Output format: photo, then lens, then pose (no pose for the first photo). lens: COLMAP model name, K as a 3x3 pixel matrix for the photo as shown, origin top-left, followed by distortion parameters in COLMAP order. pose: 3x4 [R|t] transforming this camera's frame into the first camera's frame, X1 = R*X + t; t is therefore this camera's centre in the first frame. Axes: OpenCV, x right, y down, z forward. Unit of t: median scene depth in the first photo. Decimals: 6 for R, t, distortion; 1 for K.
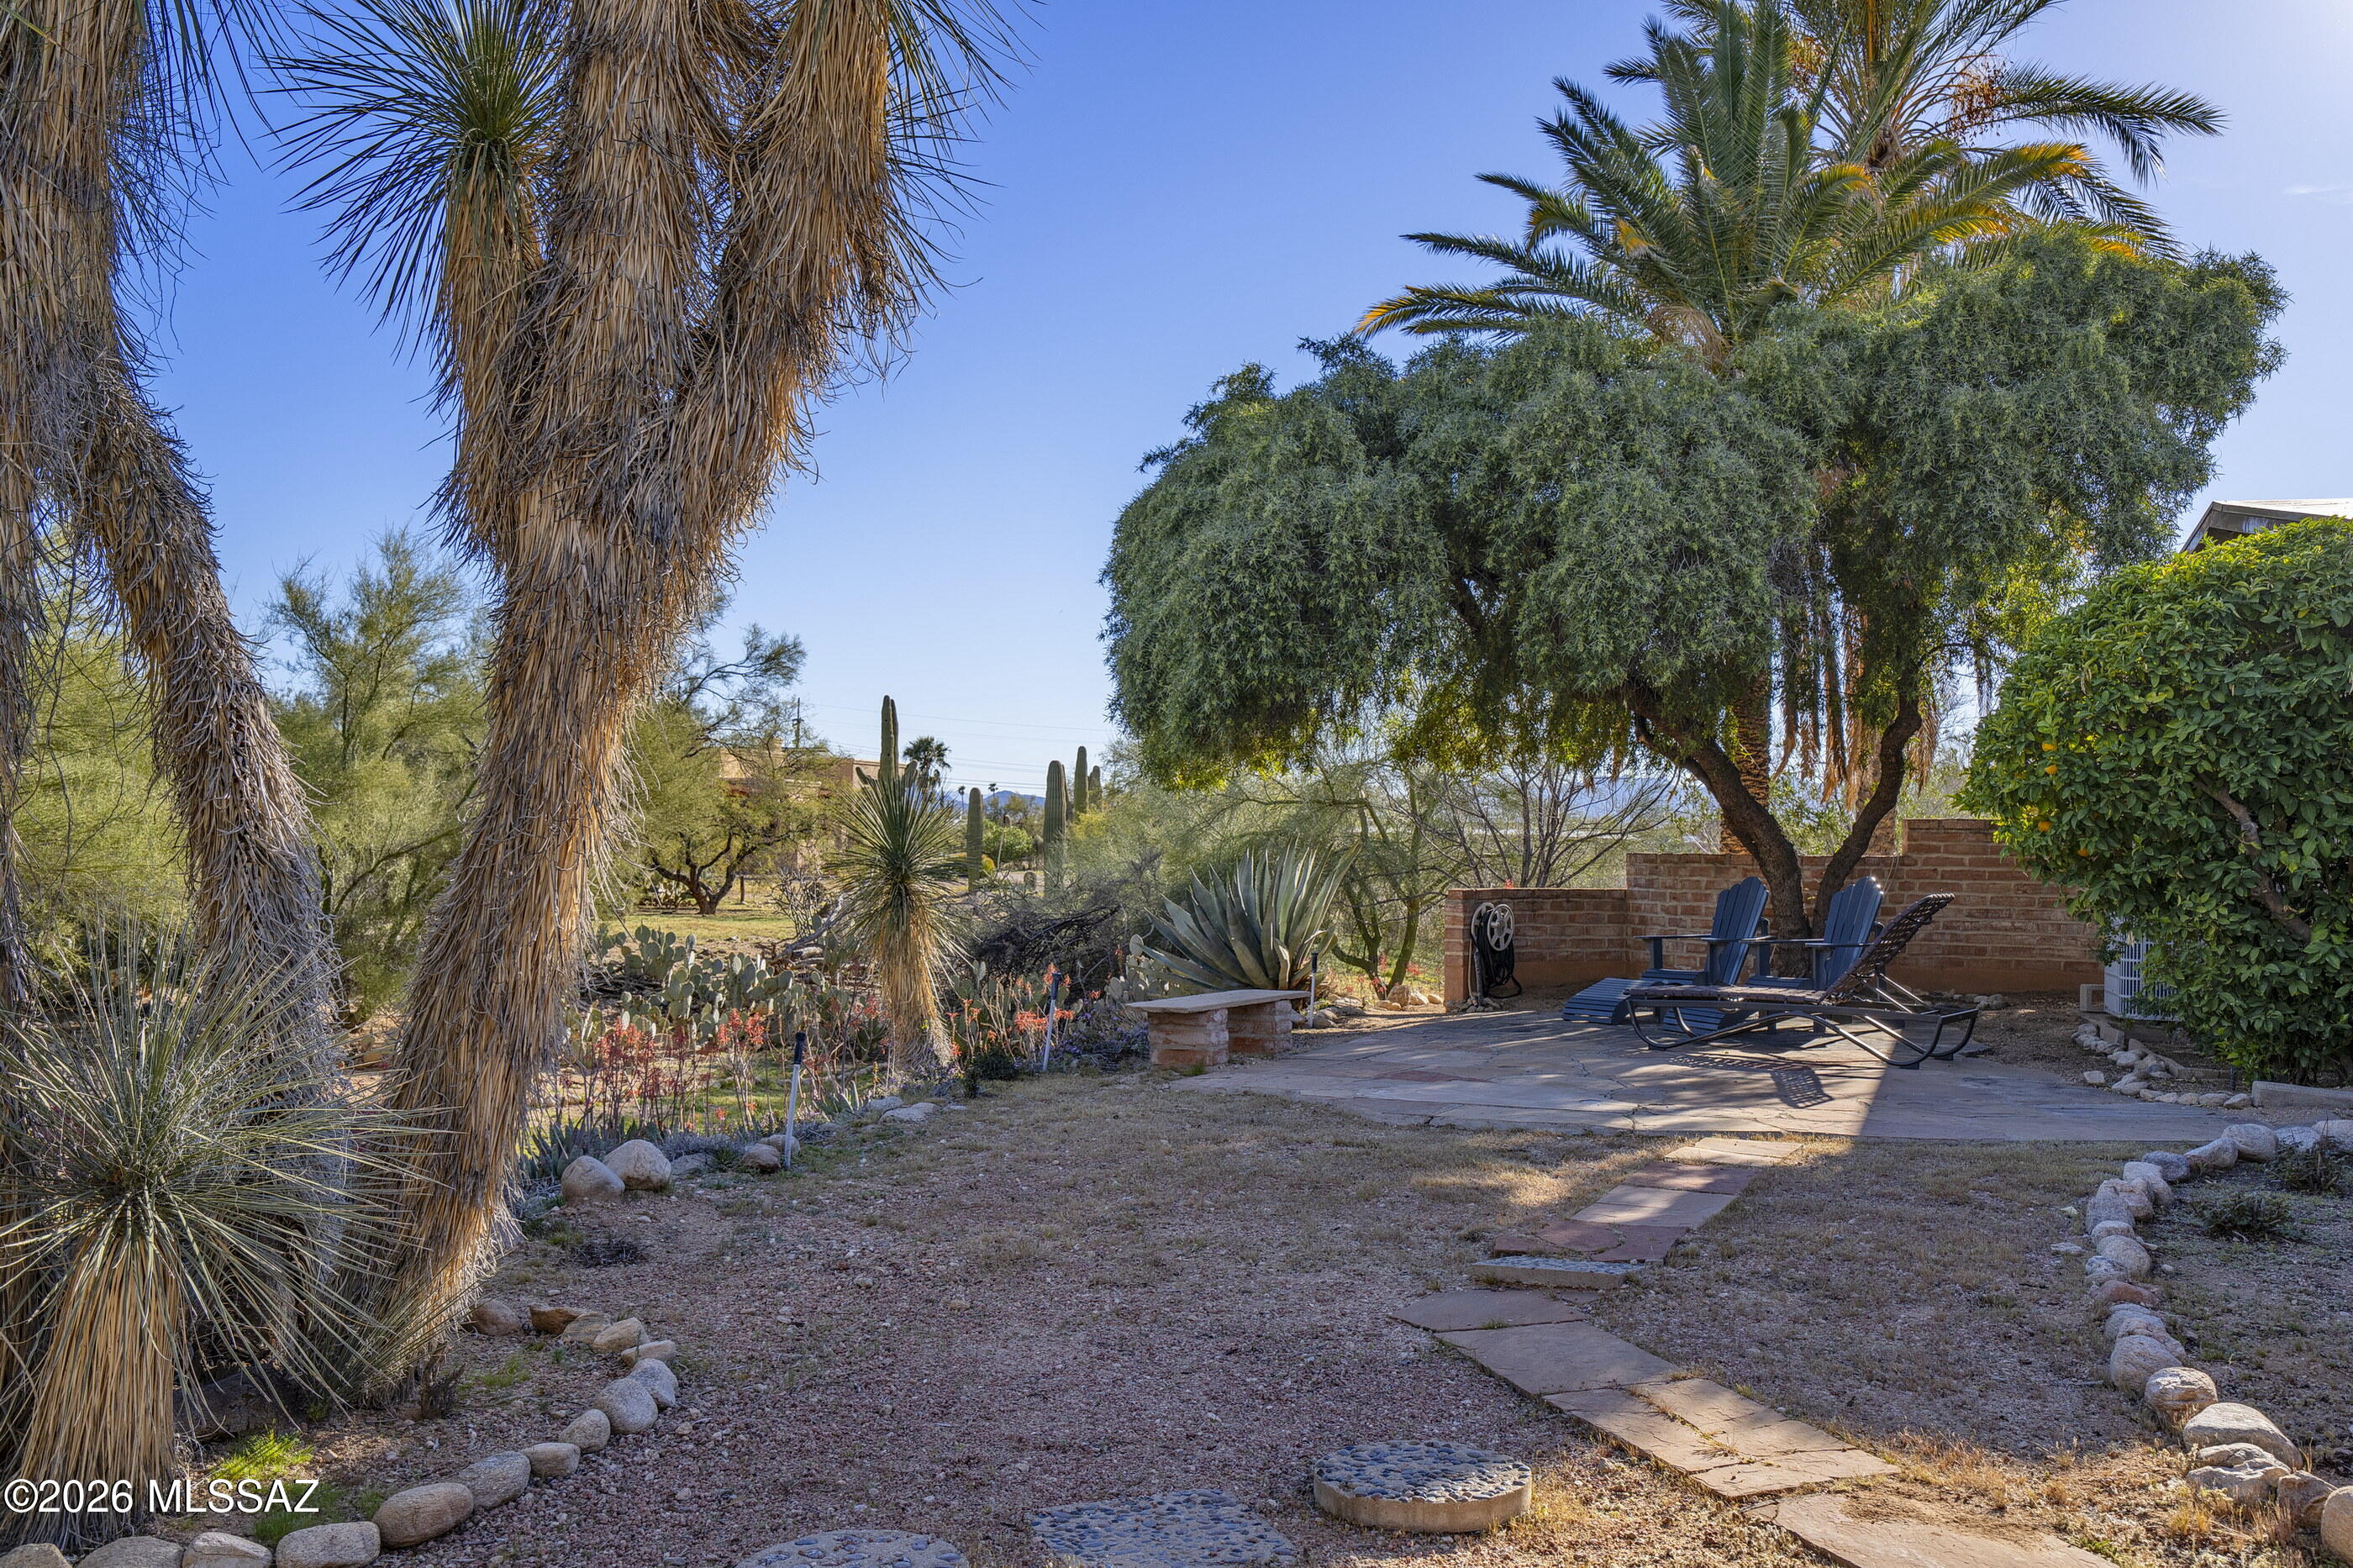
lens RADIAL K [[2119.9, 0, 1178.1], [0, 2119.9, 787.5], [0, 0, 1]] dist [-0.001725, 0.000110]
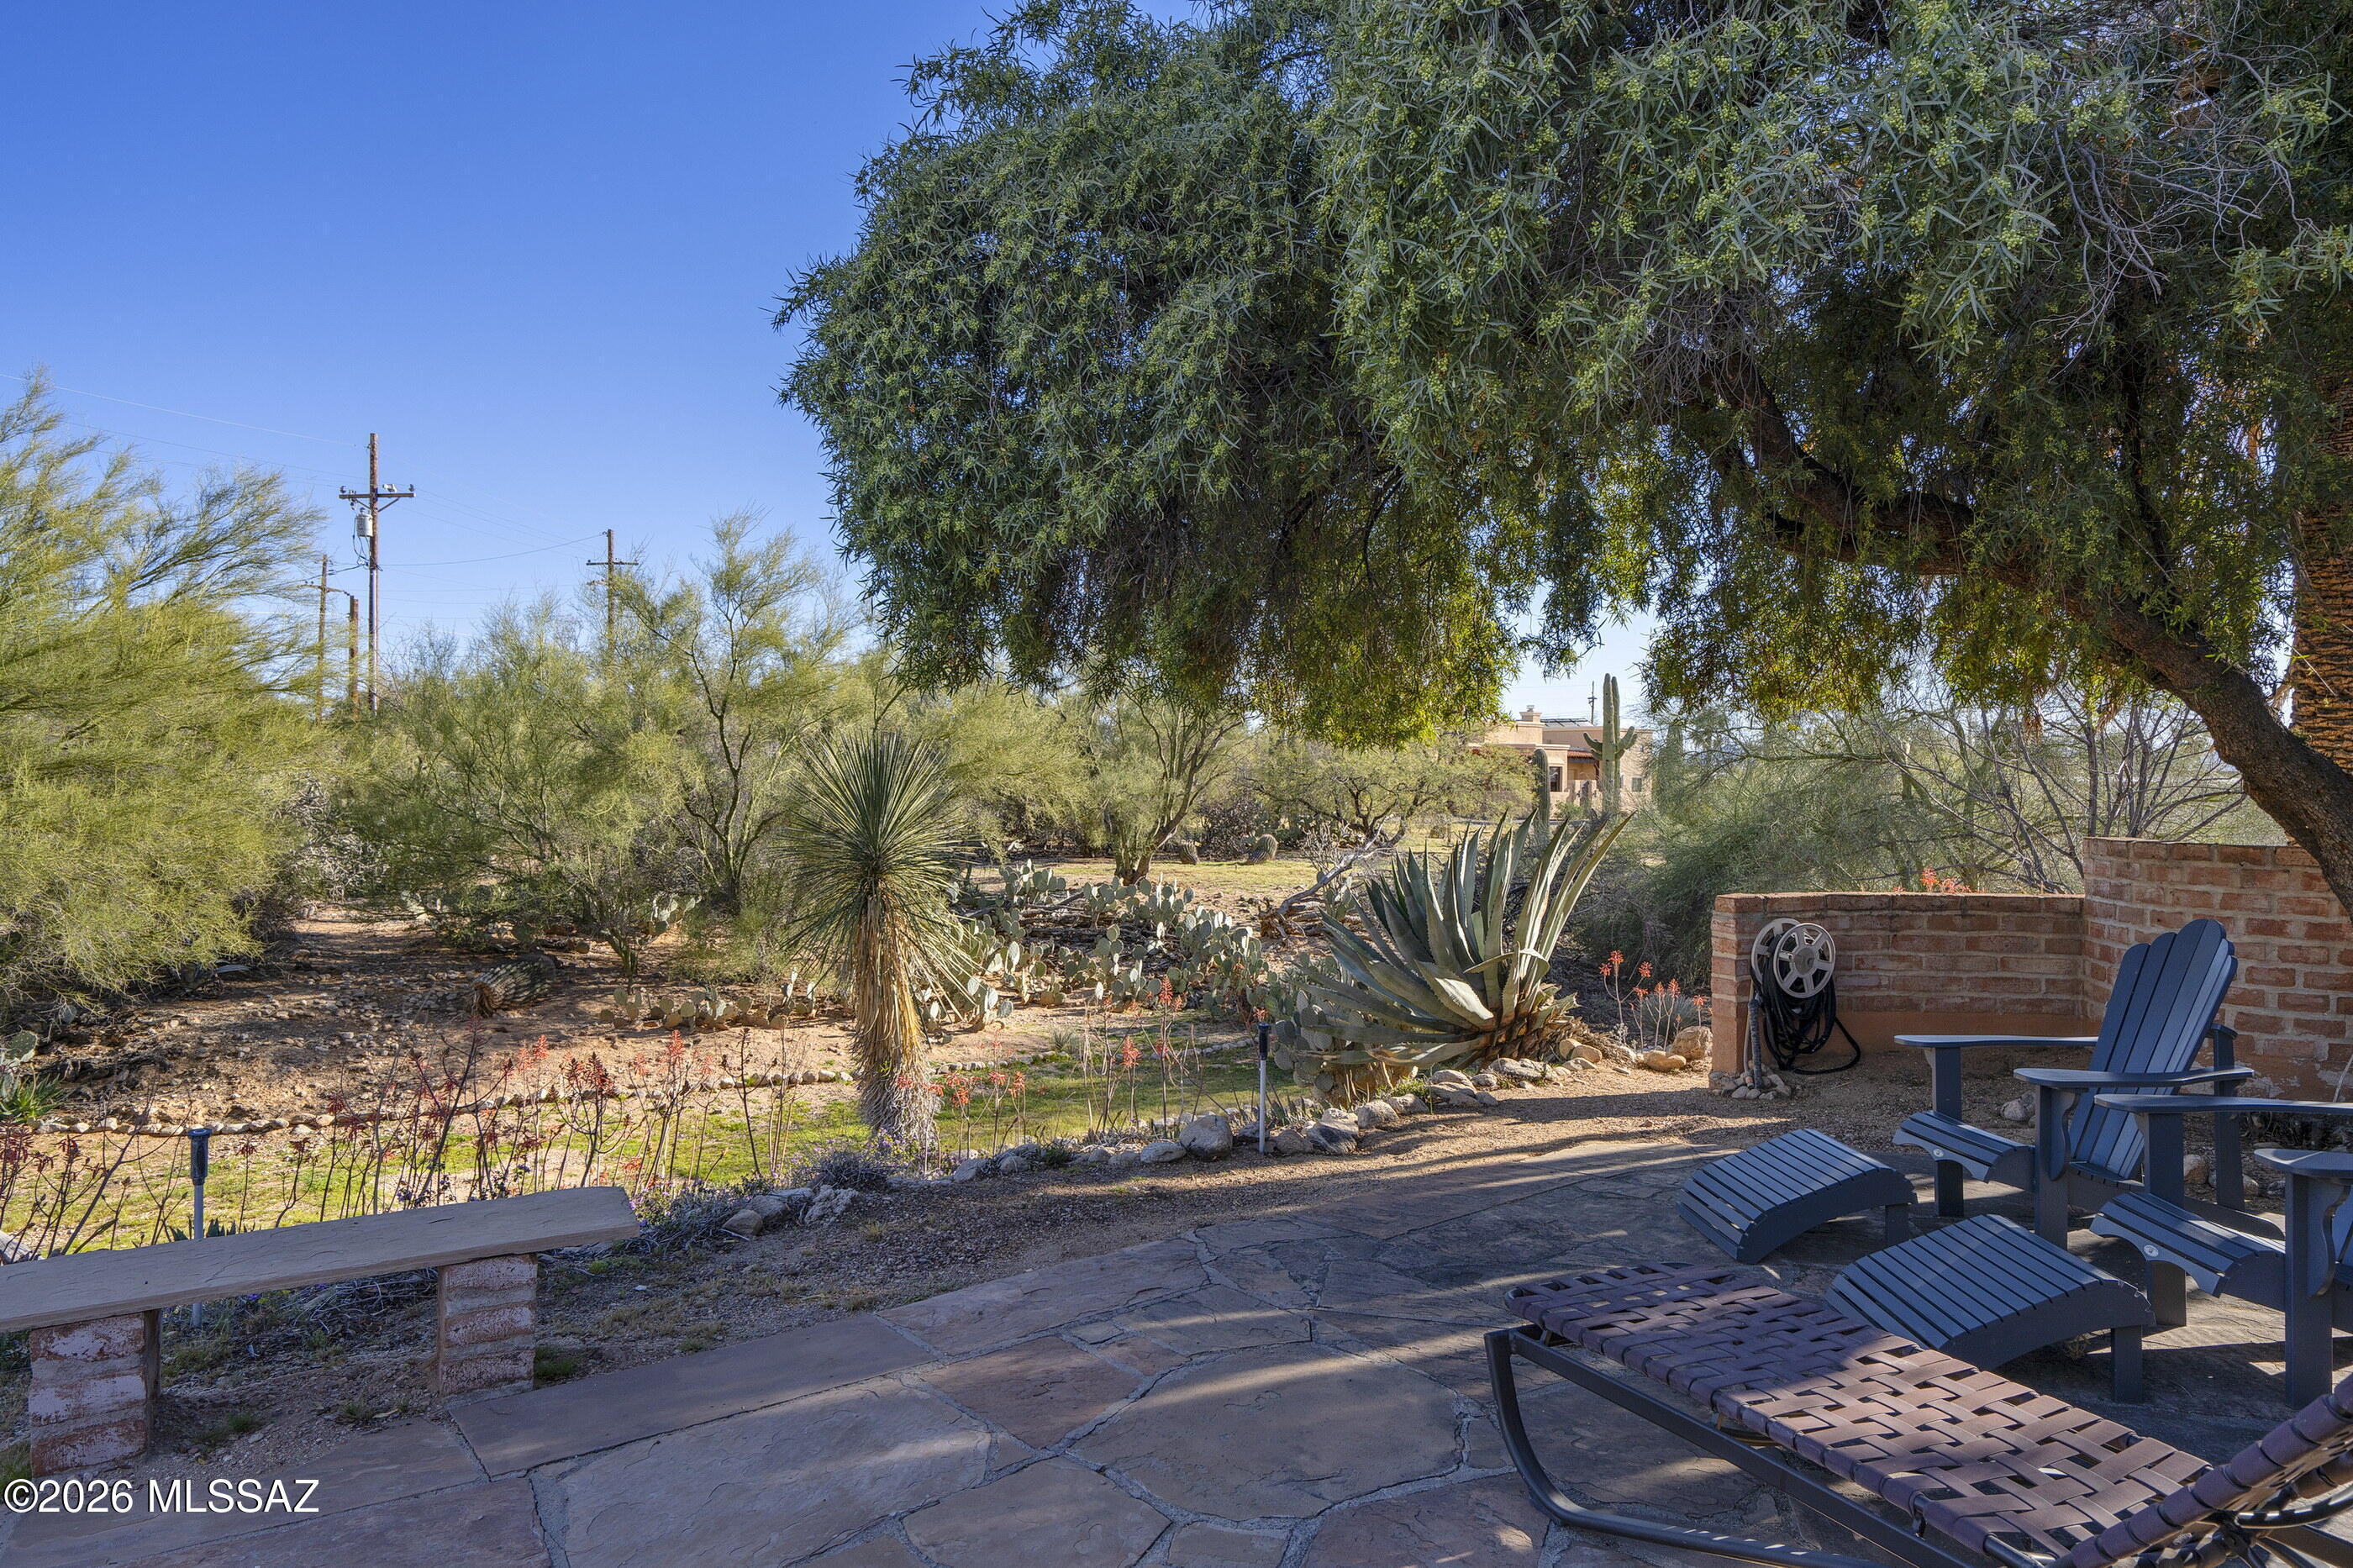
lens RADIAL K [[1456.7, 0, 1174.8], [0, 1456.7, 786.0], [0, 0, 1]] dist [-0.000644, -0.000524]
pose [[0.865598, -0.002455, -0.500734, 0.206355], [0.014733, 0.999680, 0.020568, 0.003683], [0.500523, -0.025181, 0.865357, 0.540717]]
